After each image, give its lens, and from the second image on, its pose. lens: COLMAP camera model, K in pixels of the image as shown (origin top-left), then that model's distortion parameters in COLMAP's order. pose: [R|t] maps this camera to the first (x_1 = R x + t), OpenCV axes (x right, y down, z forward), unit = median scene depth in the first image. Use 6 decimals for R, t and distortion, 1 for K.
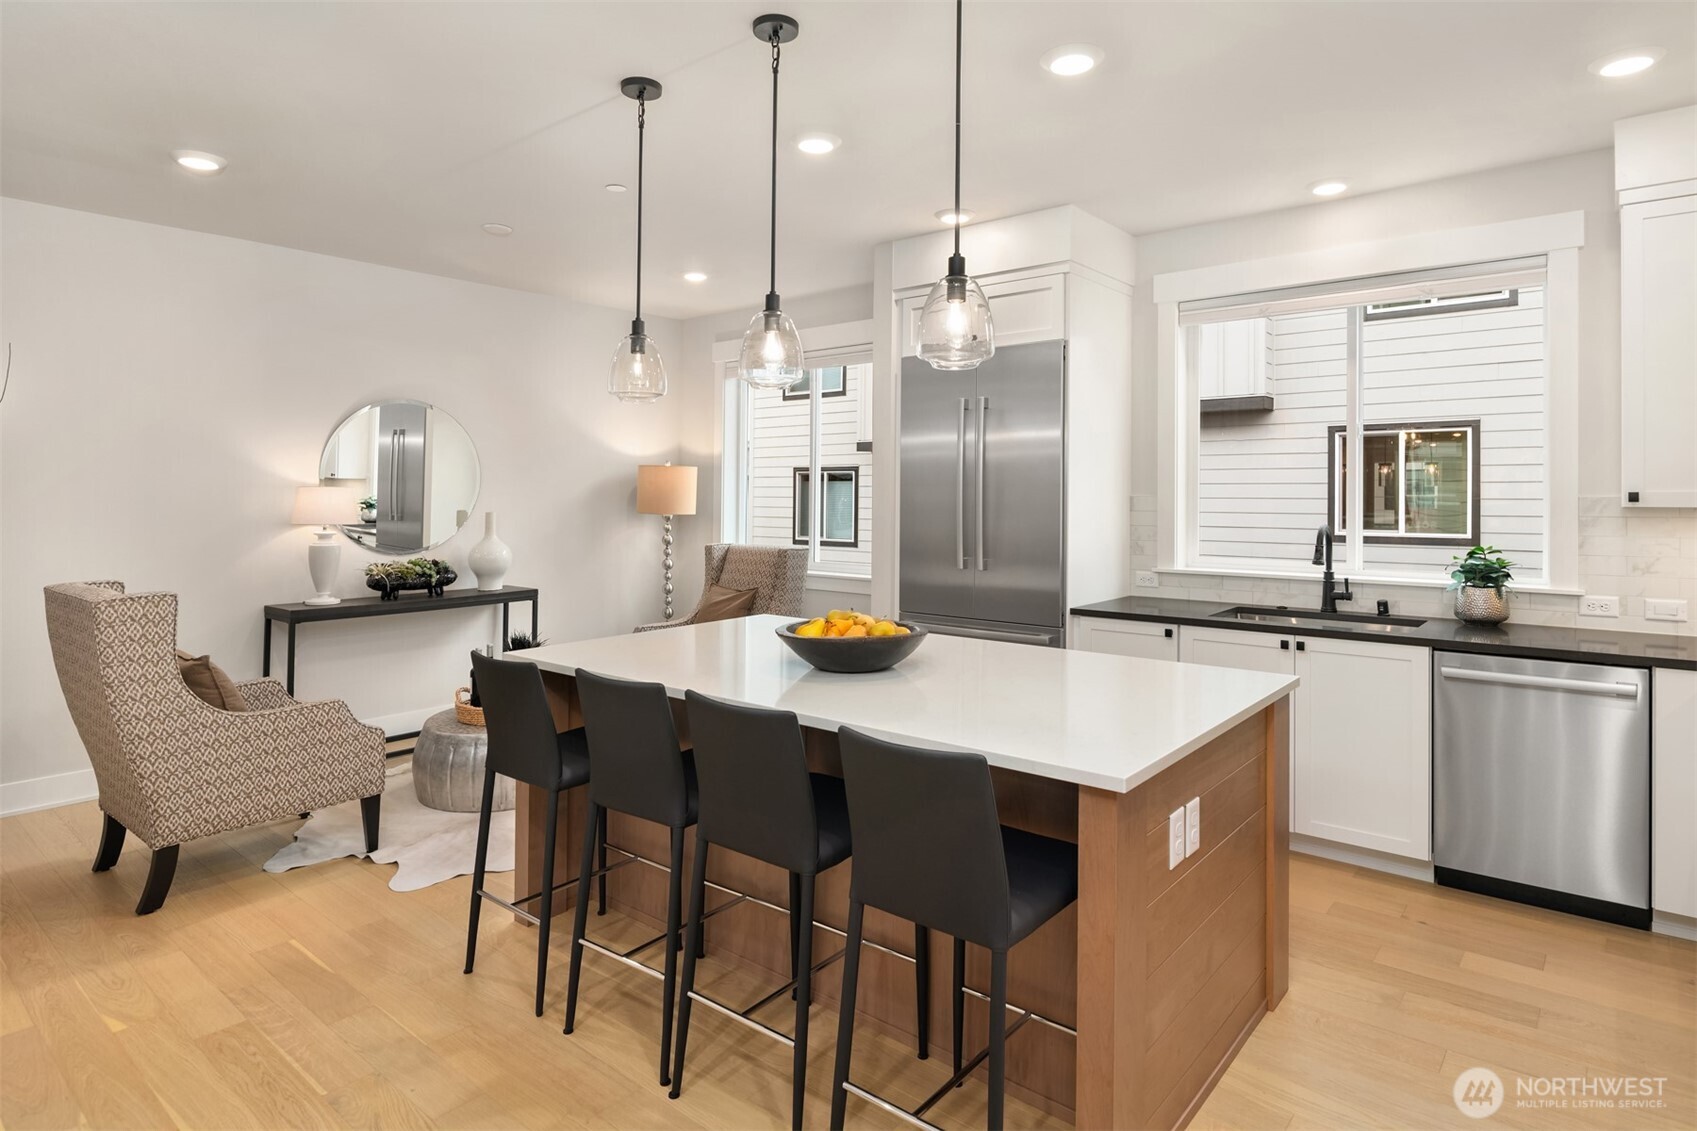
lens RADIAL K [[946.5, 0, 874.1], [0, 946.5, 484.9], [0, 0, 1]] dist [-0.027742, -0.001933]
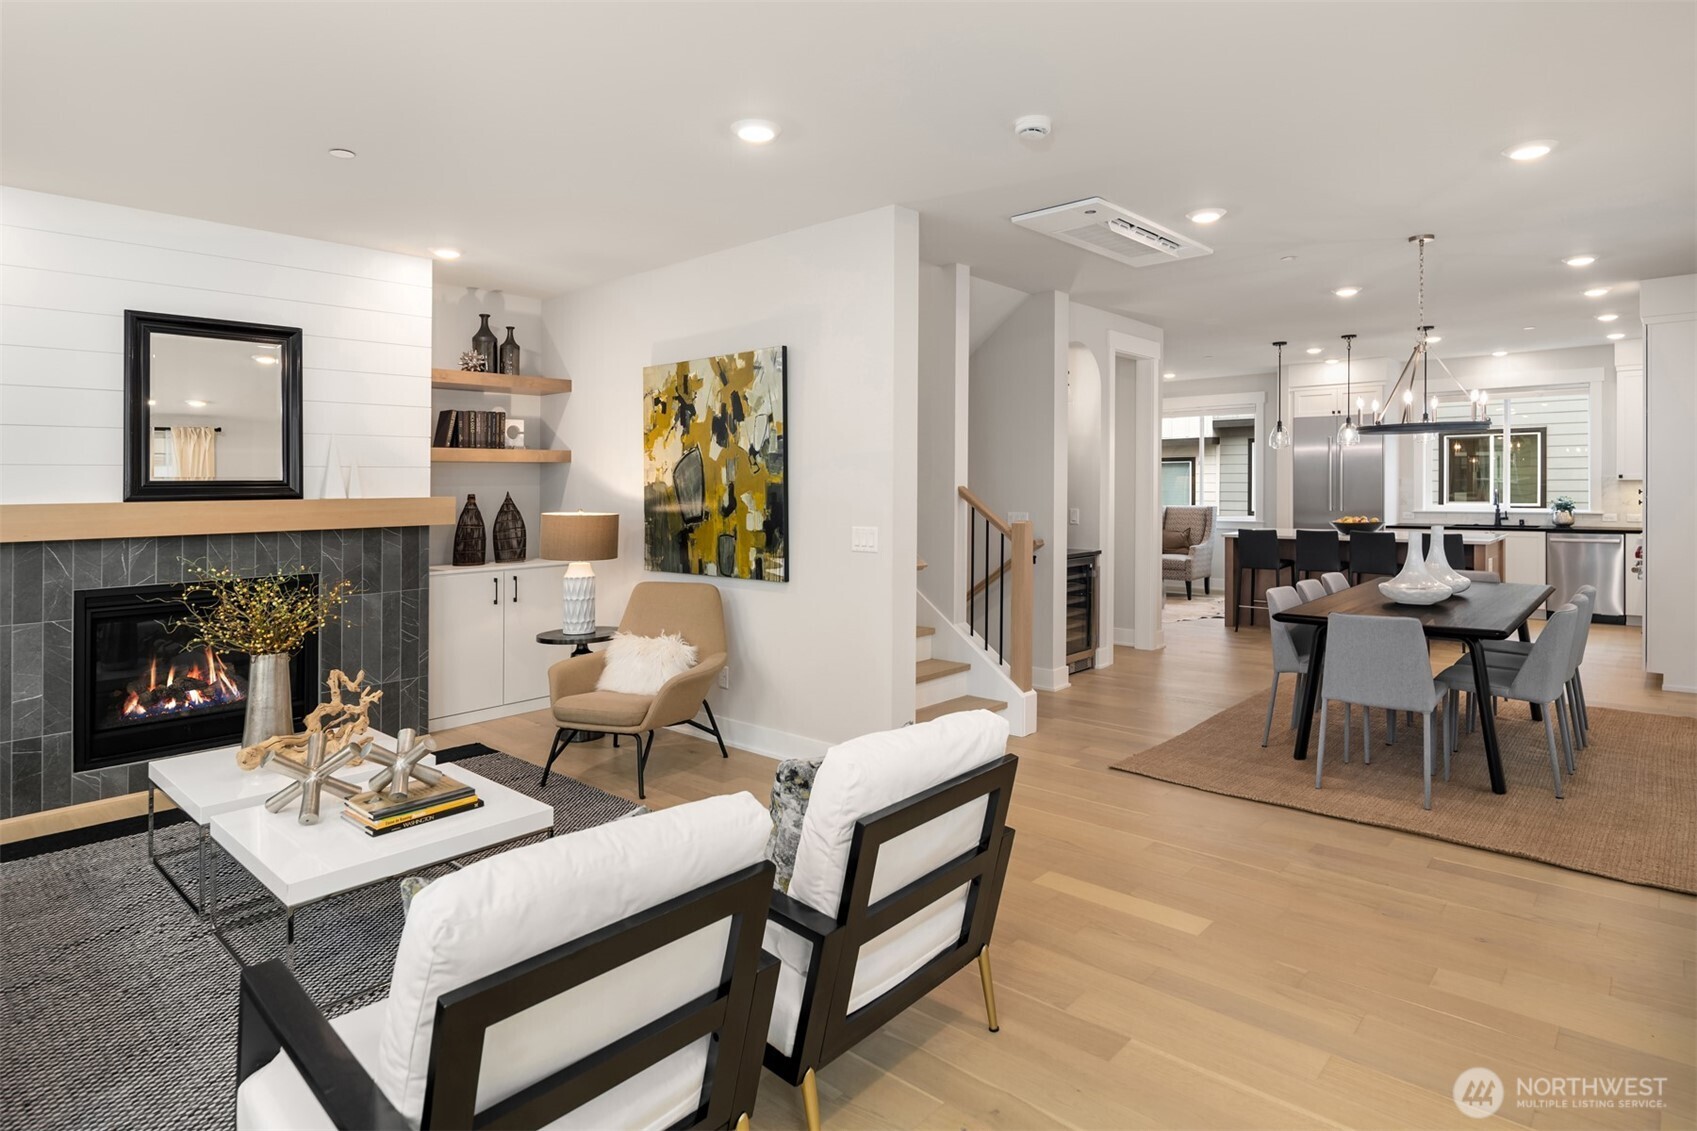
lens RADIAL K [[946.5, 0, 874.5], [0, 946.5, 495.1], [0, 0, 1]] dist [-0.027742, -0.001933]
pose [[0.999343, -0.012778, -0.033930, -1.176247], [0.013458, 0.999712, 0.019889, -0.013923], [0.033666, -0.020333, 0.999226, -1.652027]]
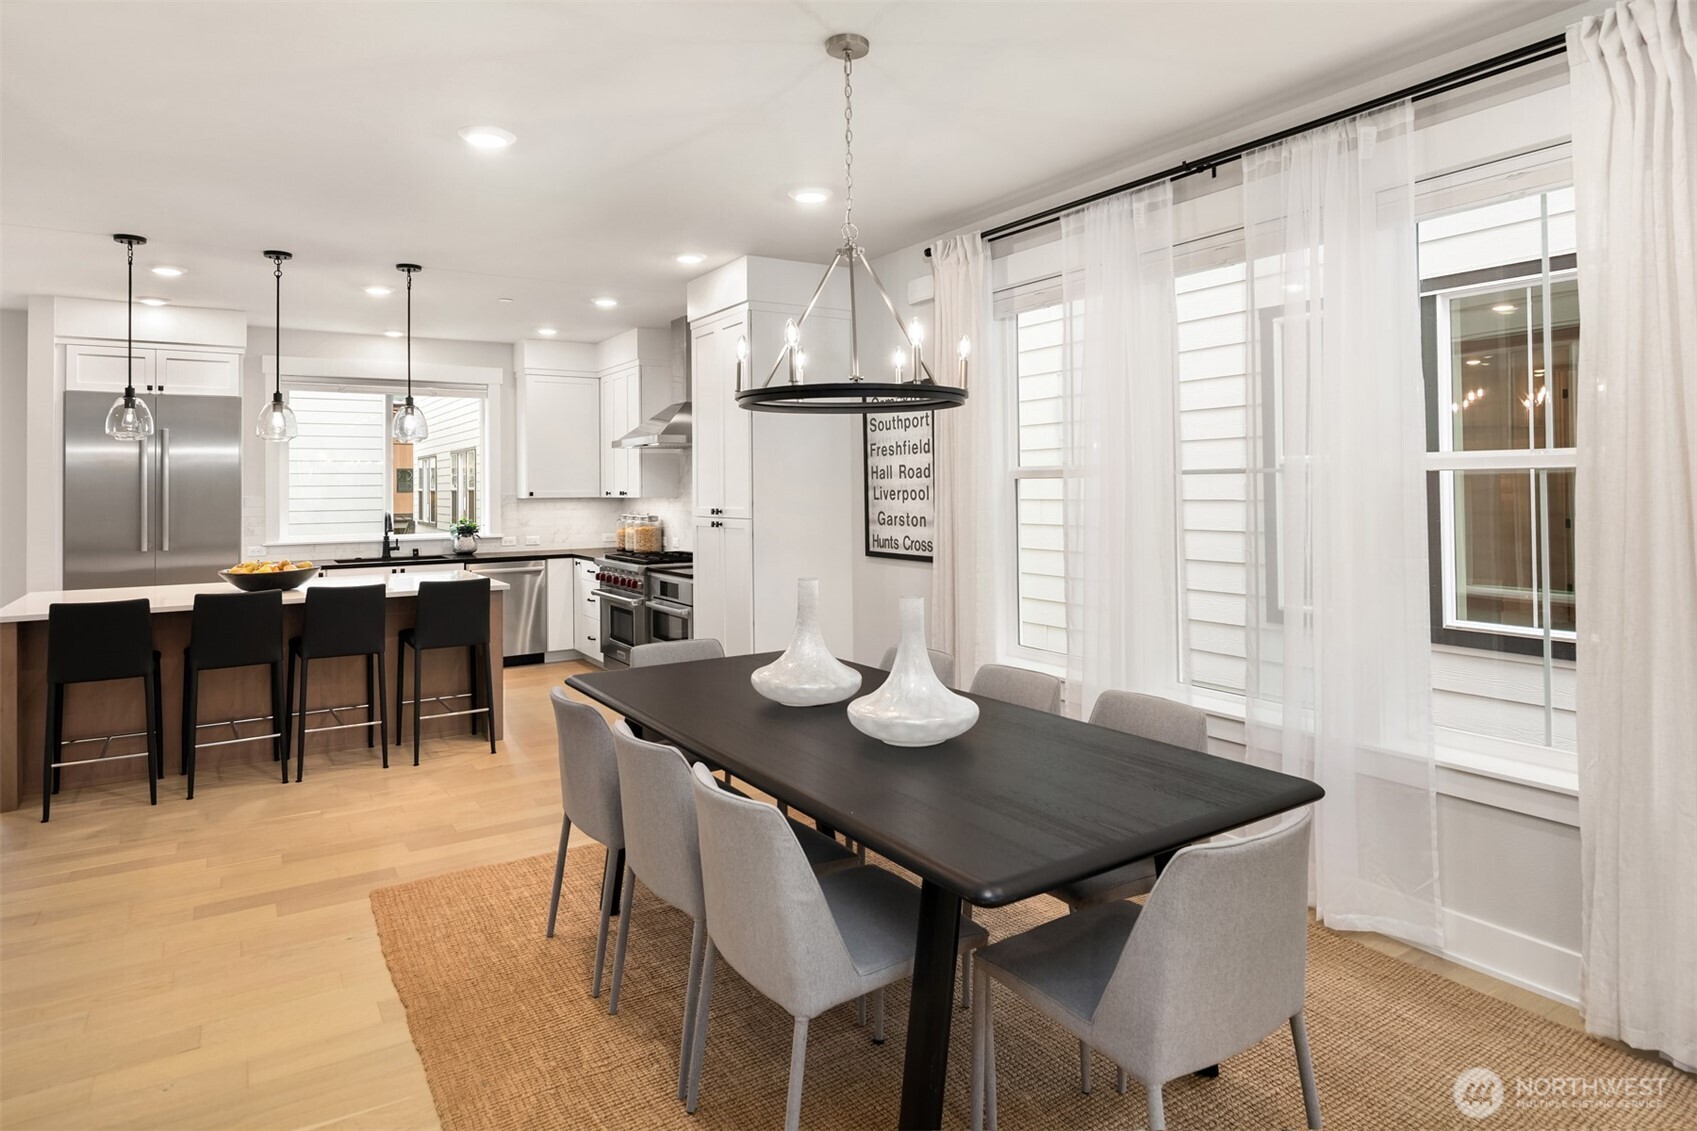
lens RADIAL K [[946.5, 0, 903.0], [0, 946.5, 497.2], [0, 0, 1]] dist [-0.027742, -0.001933]
pose [[0.277577, -0.012435, 0.960623, -1.146247], [0.005775, 0.999920, 0.011275, 0.000416], [-0.960686, 0.002418, 0.277626, -0.561804]]
